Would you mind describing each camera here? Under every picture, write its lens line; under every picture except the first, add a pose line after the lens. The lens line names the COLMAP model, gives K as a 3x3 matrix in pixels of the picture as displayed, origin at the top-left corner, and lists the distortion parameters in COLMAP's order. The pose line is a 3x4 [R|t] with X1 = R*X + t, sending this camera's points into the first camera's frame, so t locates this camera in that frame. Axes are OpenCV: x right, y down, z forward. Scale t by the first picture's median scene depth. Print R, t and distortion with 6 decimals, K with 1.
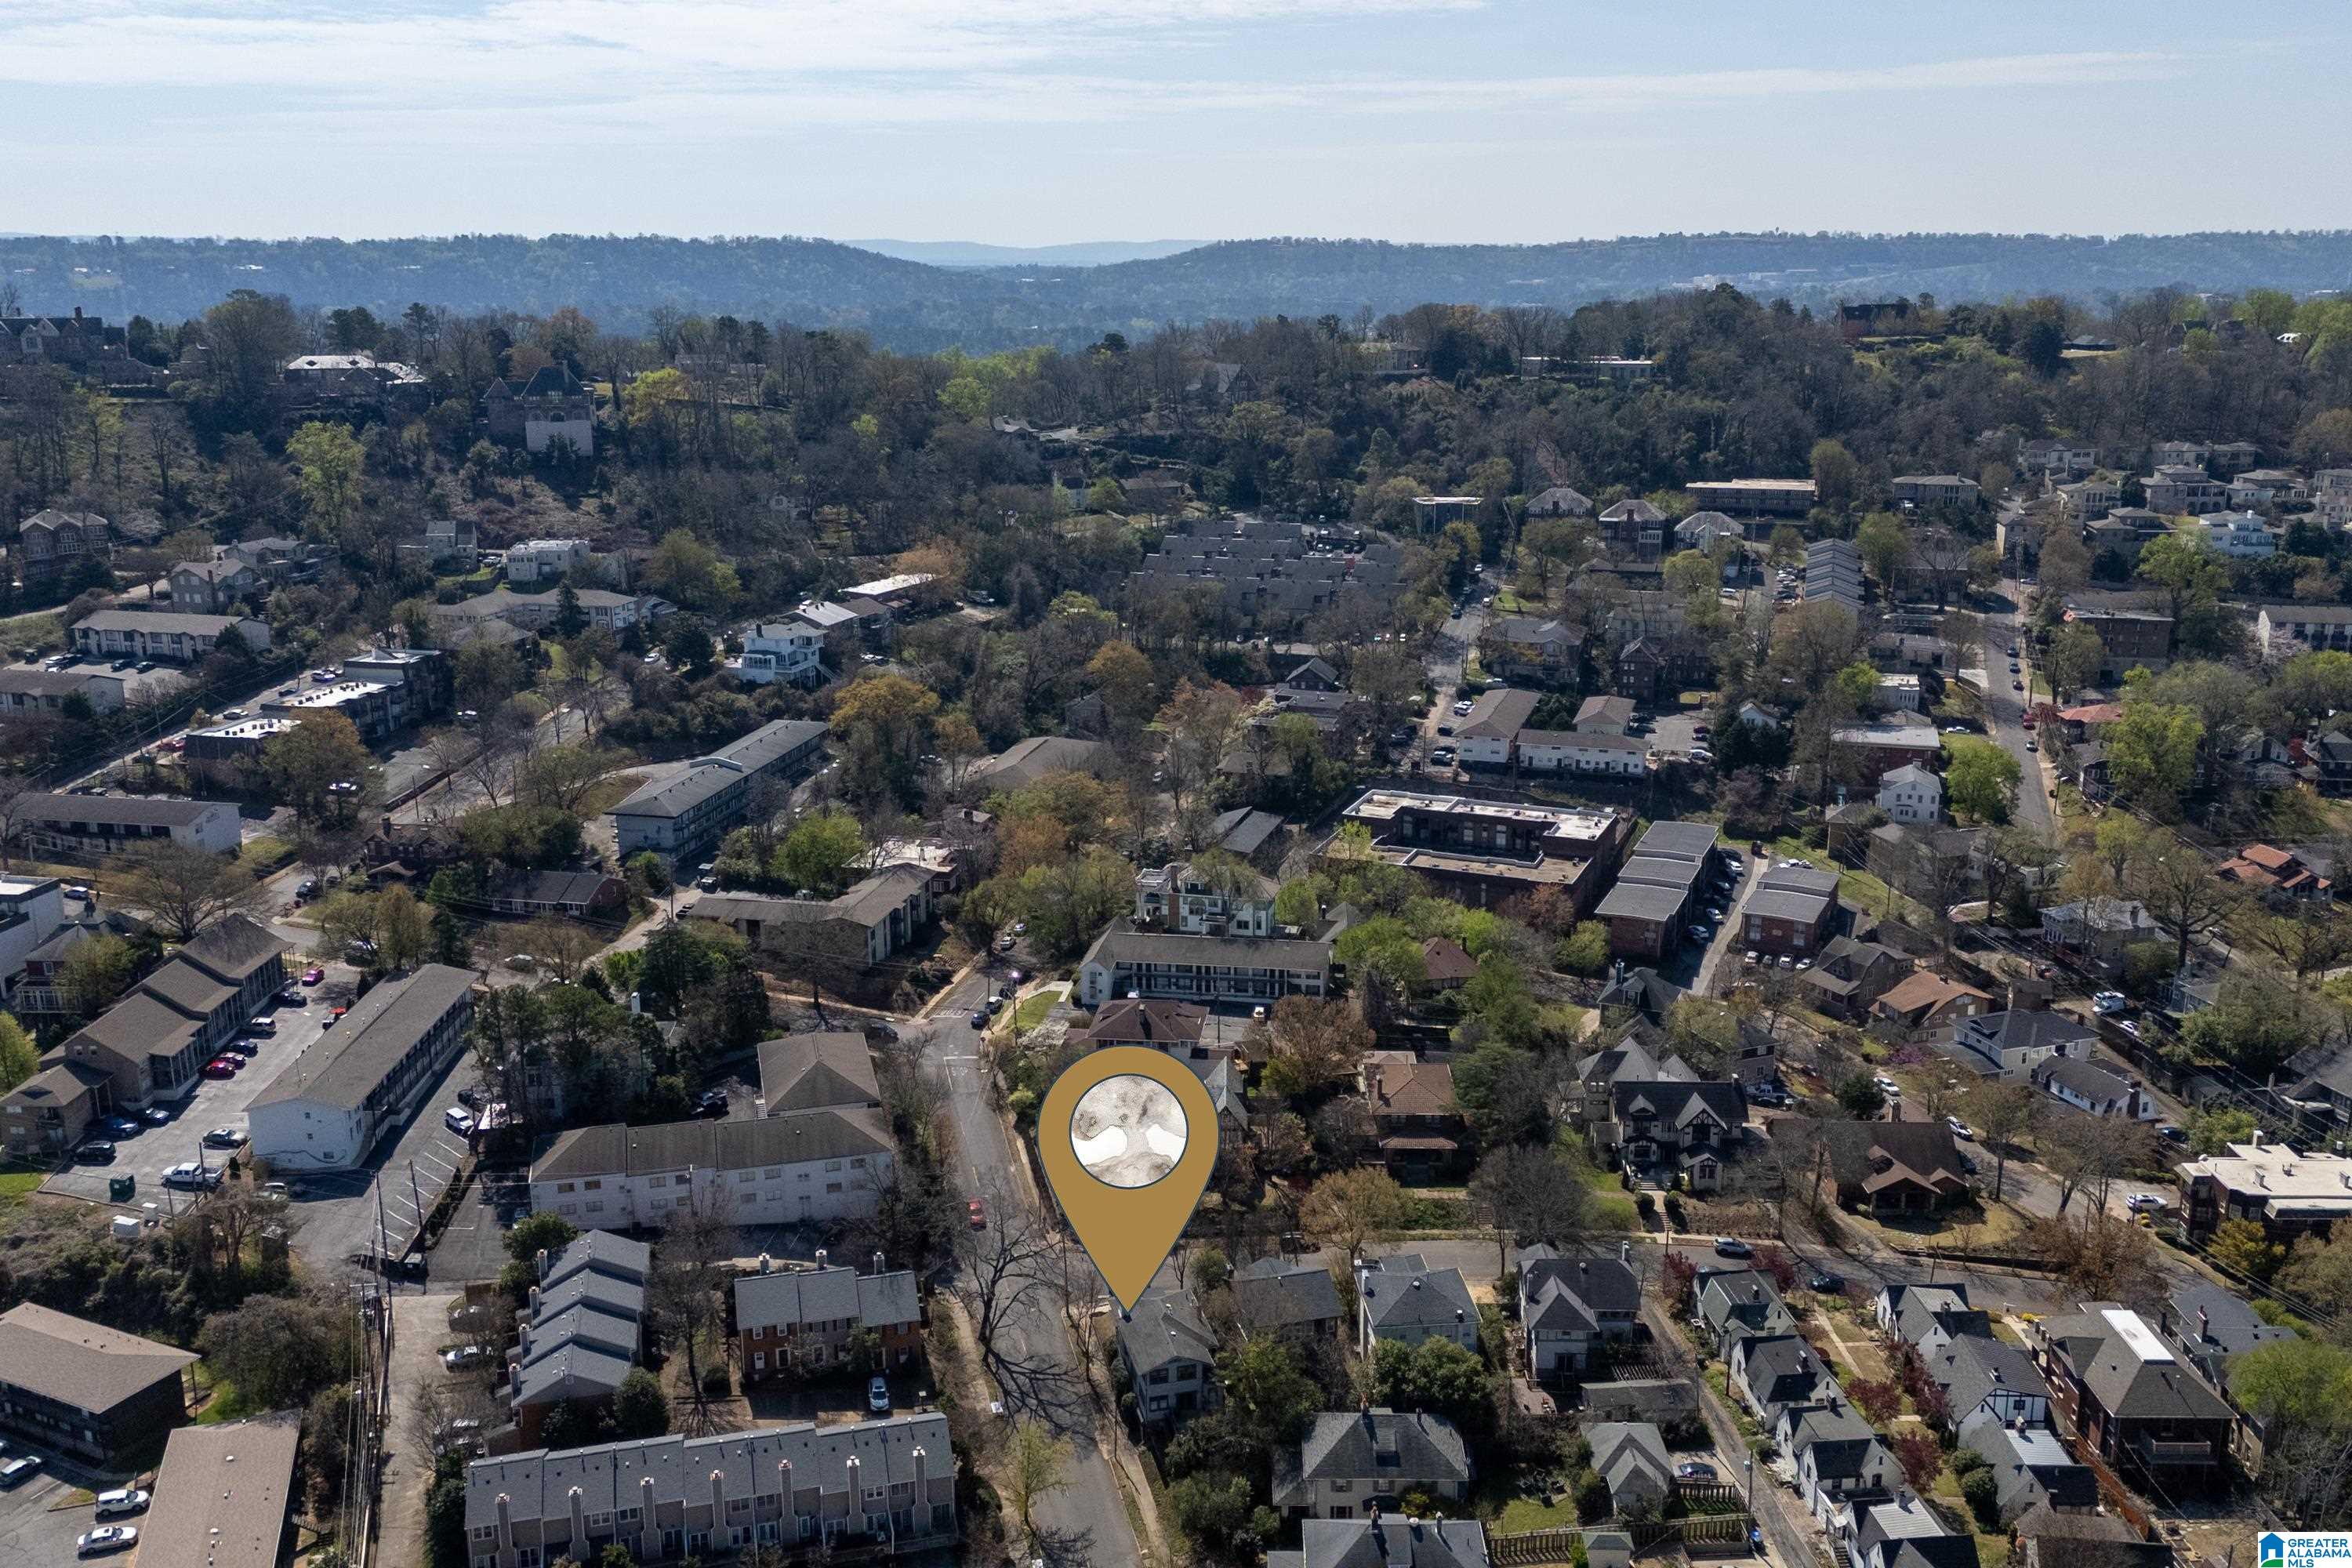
lens RADIAL K [[2027.6, 0, 1187.0], [0, 2027.6, 766.5], [0, 0, 1]] dist [0.049903, -0.022276]
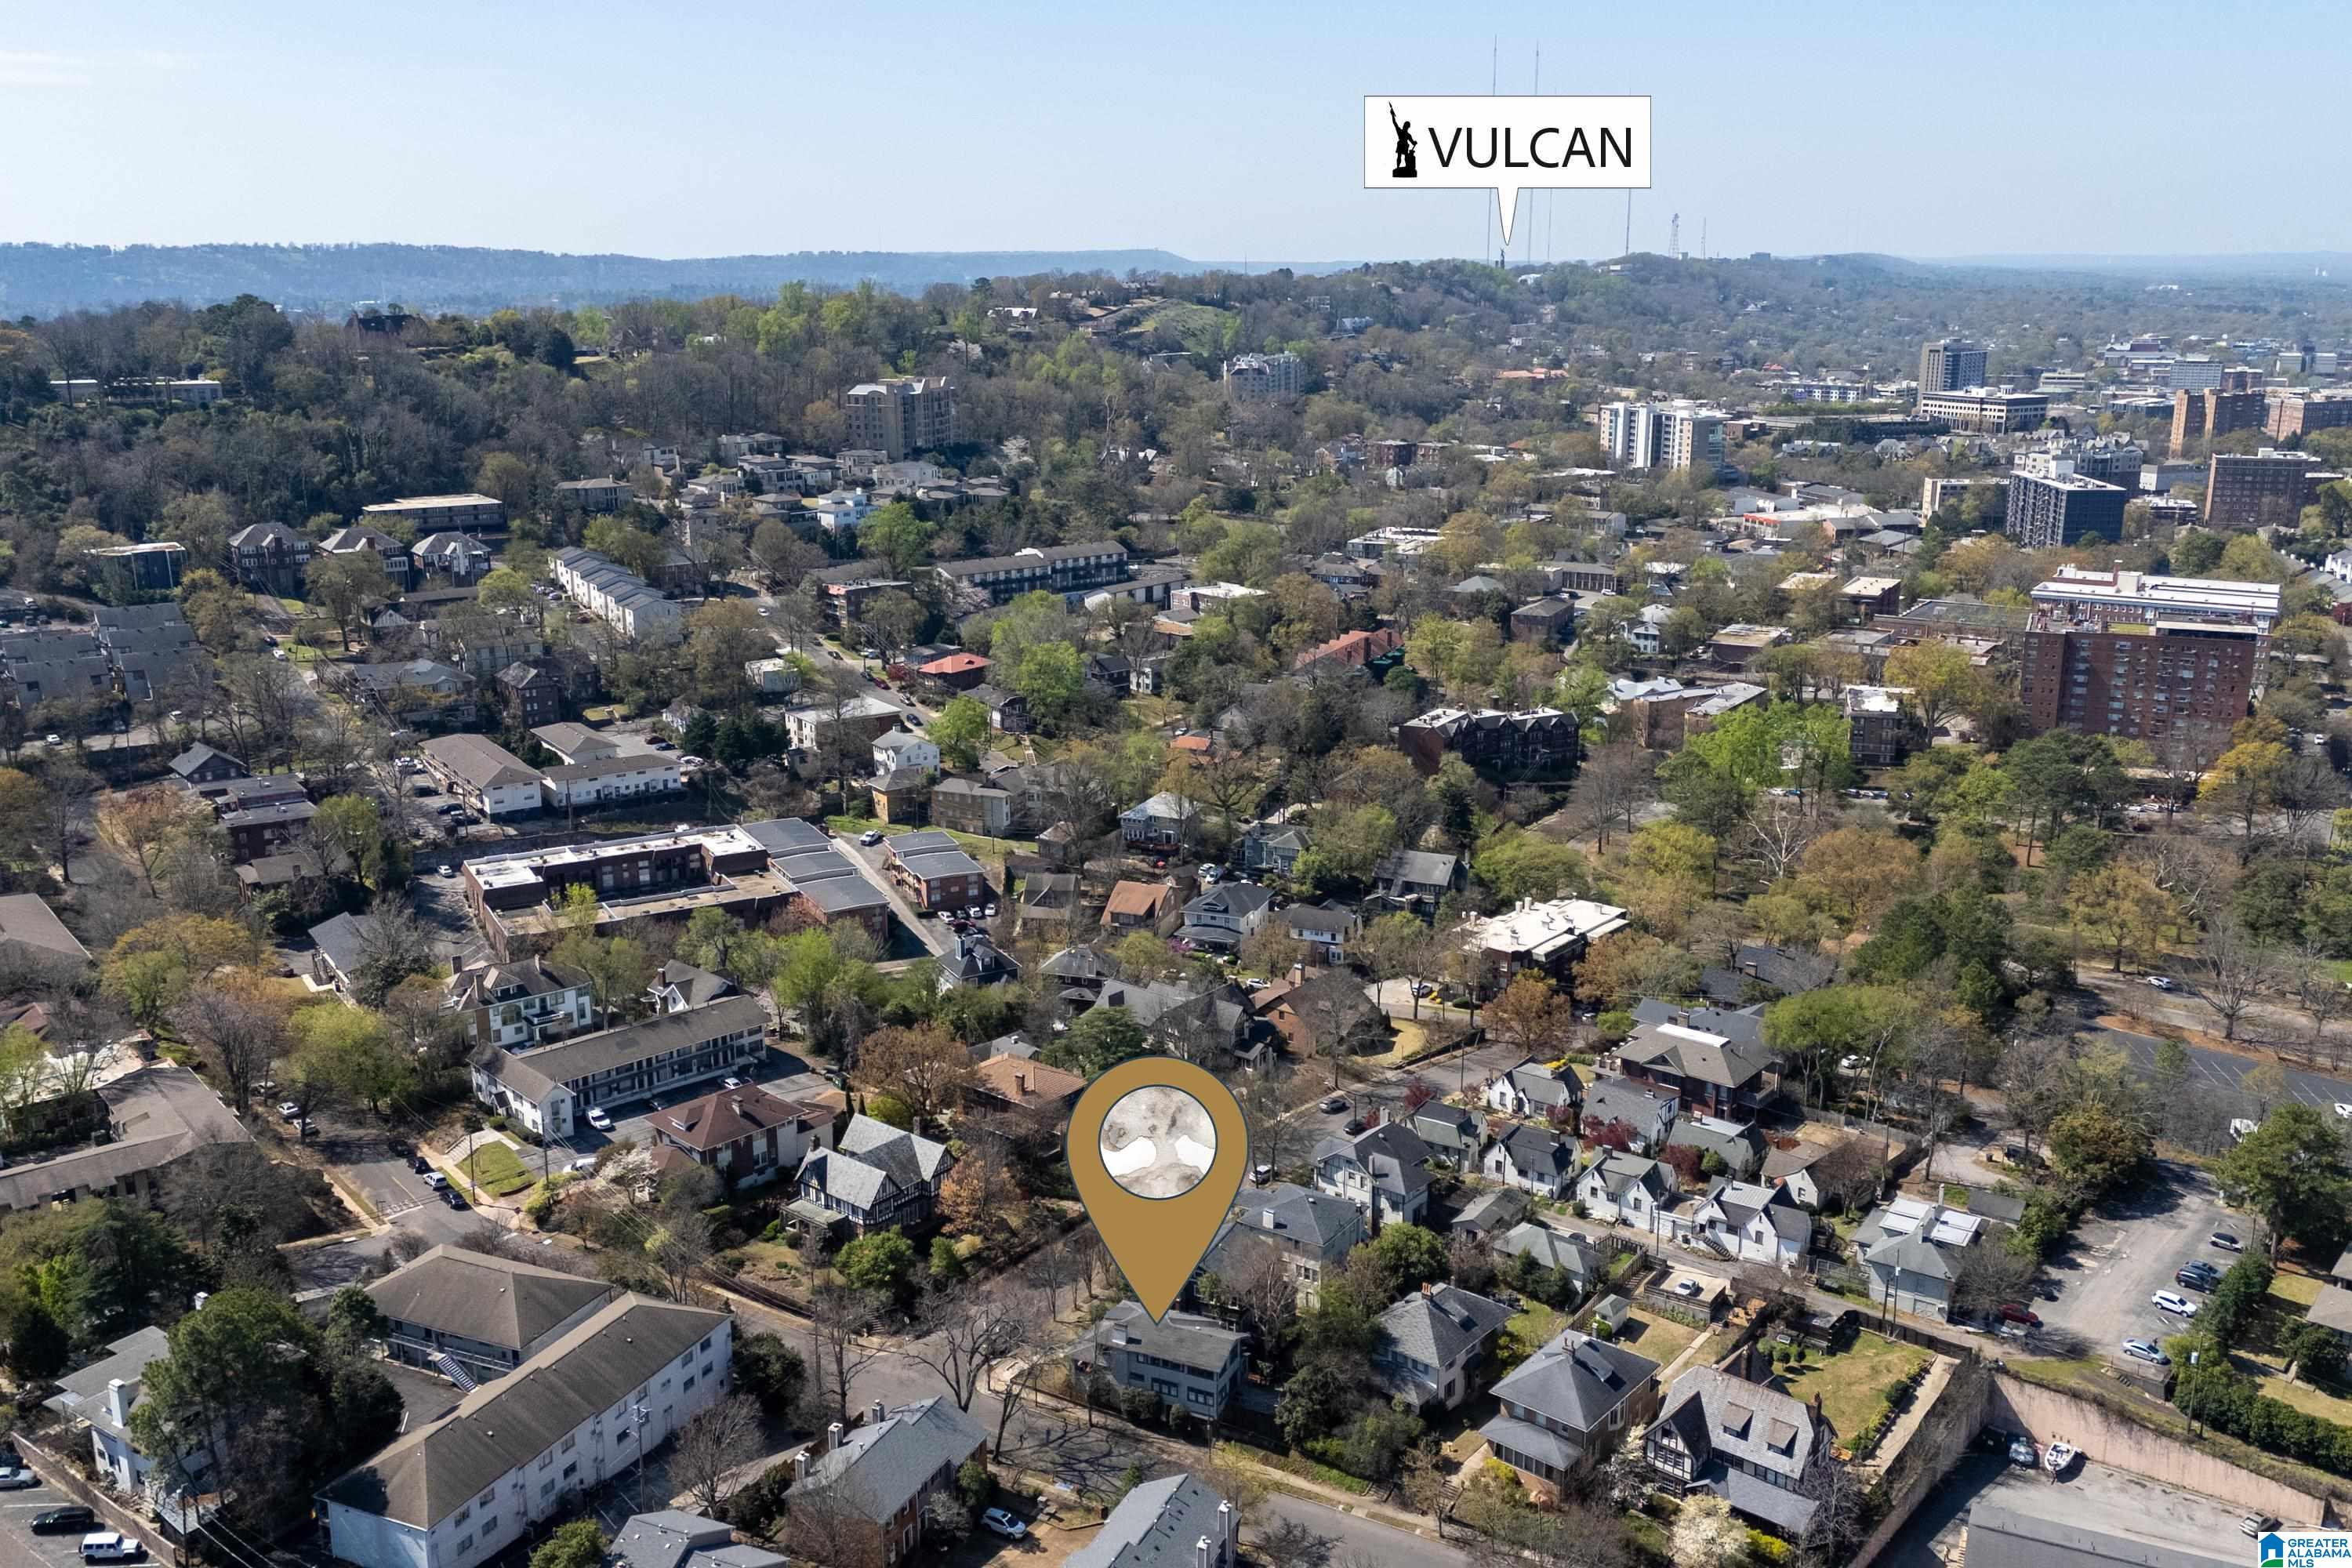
lens RADIAL K [[2027.6, 0, 1185.5], [0, 2027.6, 801.8], [0, 0, 1]] dist [0.049903, -0.022276]
pose [[0.610606, -0.201943, 0.765754, -0.274269], [0.193773, 0.975647, 0.102783, -0.030971], [-0.767862, 0.085623, 0.634867, 0.130295]]
